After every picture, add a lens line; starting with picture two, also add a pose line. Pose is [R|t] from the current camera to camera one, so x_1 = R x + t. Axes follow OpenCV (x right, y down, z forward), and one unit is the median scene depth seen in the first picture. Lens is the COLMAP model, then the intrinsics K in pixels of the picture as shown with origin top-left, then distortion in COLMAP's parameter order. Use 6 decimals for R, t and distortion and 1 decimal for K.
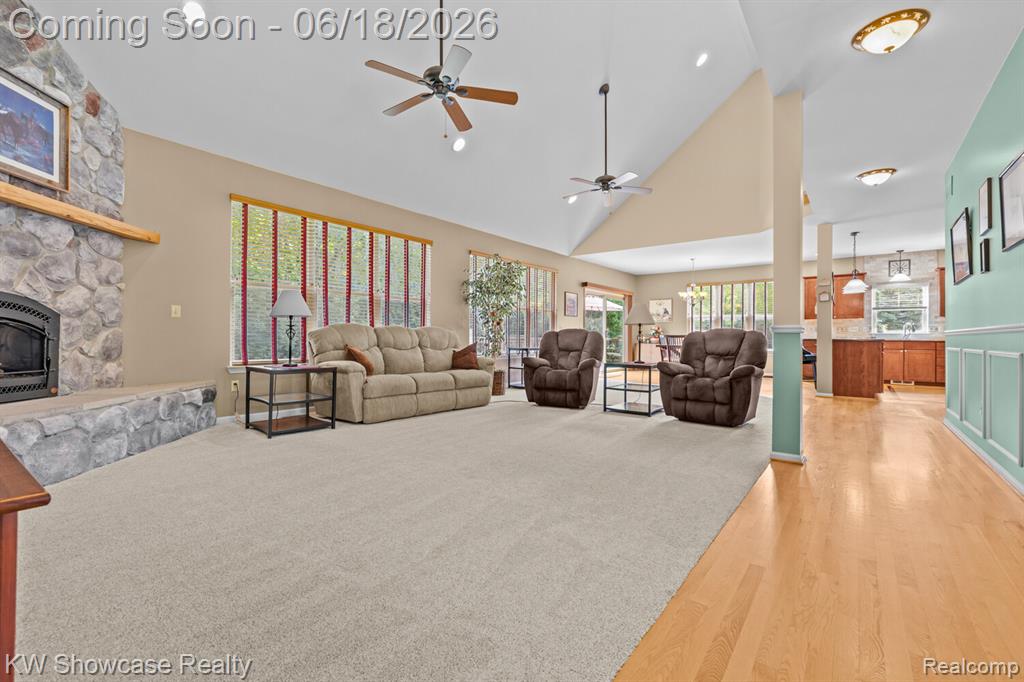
lens RADIAL K [[427.3, 0, 509.6], [0, 427.3, 342.8], [0, 0, 1]] dist [0.003121, 0.000730]
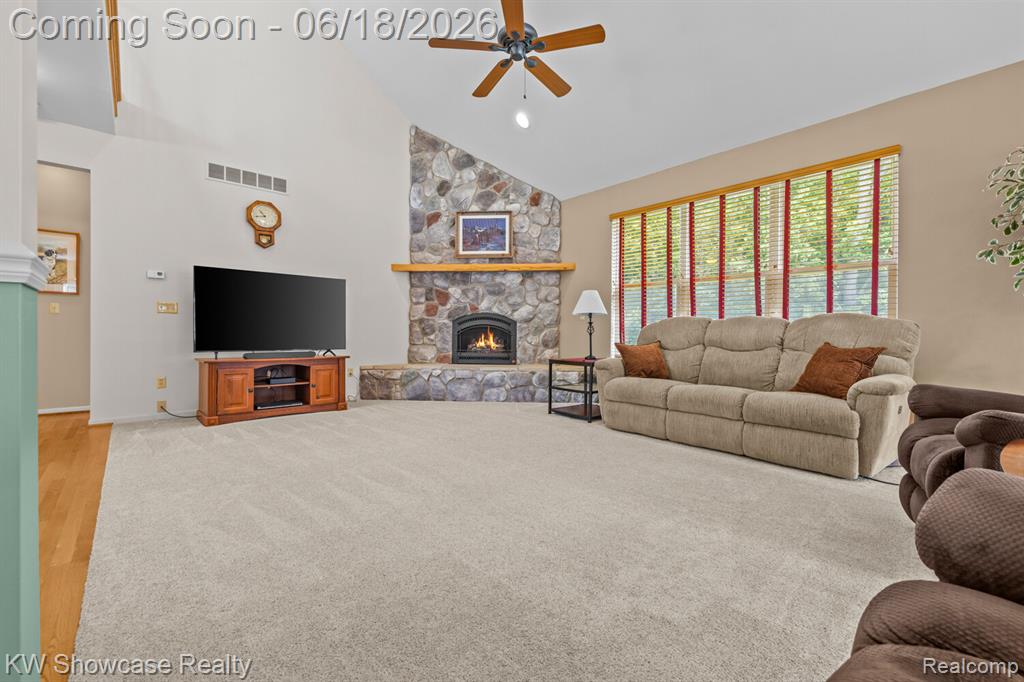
lens RADIAL K [[427.3, 0, 521.1], [0, 427.3, 338.9], [0, 0, 1]] dist [0.003121, 0.000730]
pose [[-0.144671, 0.006705, -0.989457, 0.617300], [-0.014892, 0.999849, 0.008953, -0.005360], [0.989368, 0.016030, -0.144549, 0.981320]]
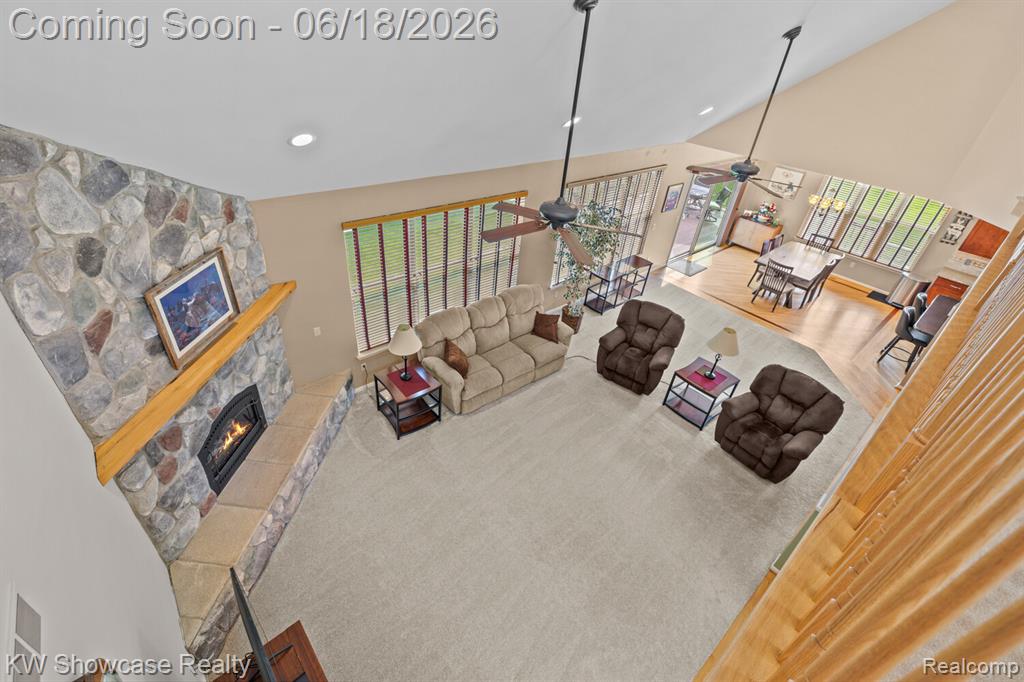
lens RADIAL K [[427.3, 0, 492.7], [0, 427.3, 326.7], [0, 0, 1]] dist [0.003121, 0.000730]
pose [[0.975081, 0.163634, -0.149803, -0.103855], [-0.058729, 0.841550, 0.536978, -0.756523], [0.213935, -0.514799, 0.830189, 0.092538]]
